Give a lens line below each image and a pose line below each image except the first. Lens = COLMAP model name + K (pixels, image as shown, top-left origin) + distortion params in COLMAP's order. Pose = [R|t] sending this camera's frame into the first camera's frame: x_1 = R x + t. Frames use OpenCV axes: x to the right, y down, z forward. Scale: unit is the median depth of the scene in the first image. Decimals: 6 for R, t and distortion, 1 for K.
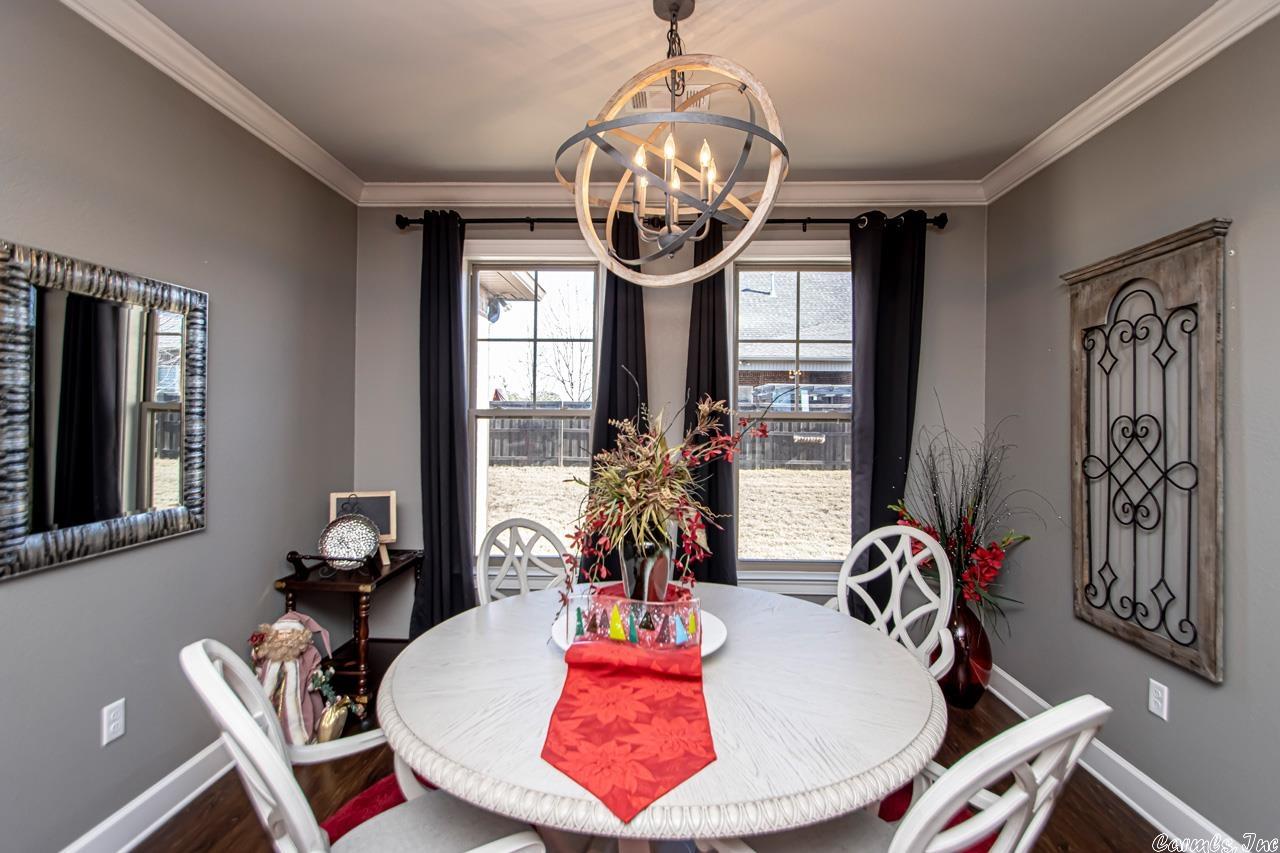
lens RADIAL K [[586.2, 0, 633.8], [0, 586.2, 407.0], [0, 0, 1]] dist [-0.001548, -0.008420]
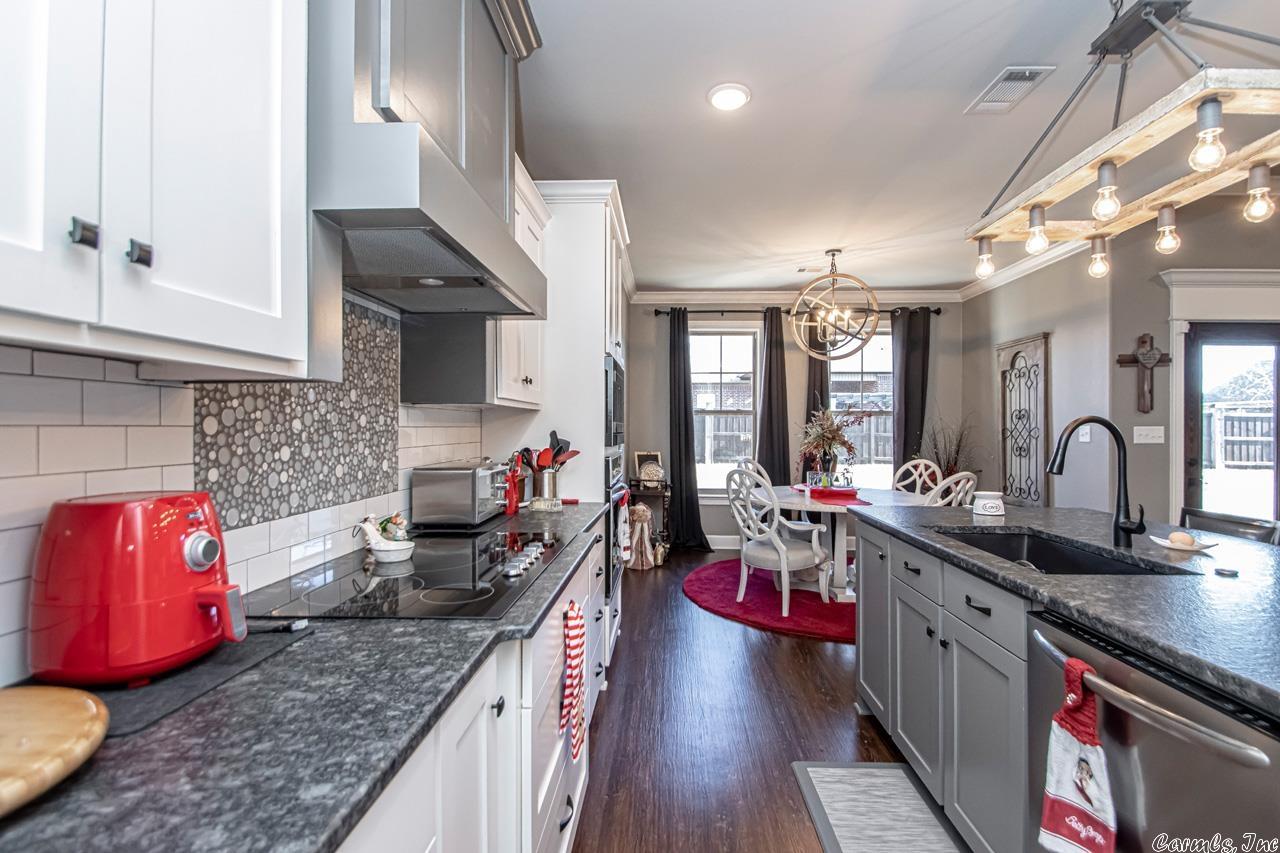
lens RADIAL K [[586.2, 0, 637.5], [0, 586.2, 417.8], [0, 0, 1]] dist [-0.001548, -0.008420]
pose [[0.999972, -0.006702, 0.003212, -0.634522], [0.006688, 0.999968, 0.004298, 0.026822], [-0.003241, -0.004276, 0.999986, -1.244215]]
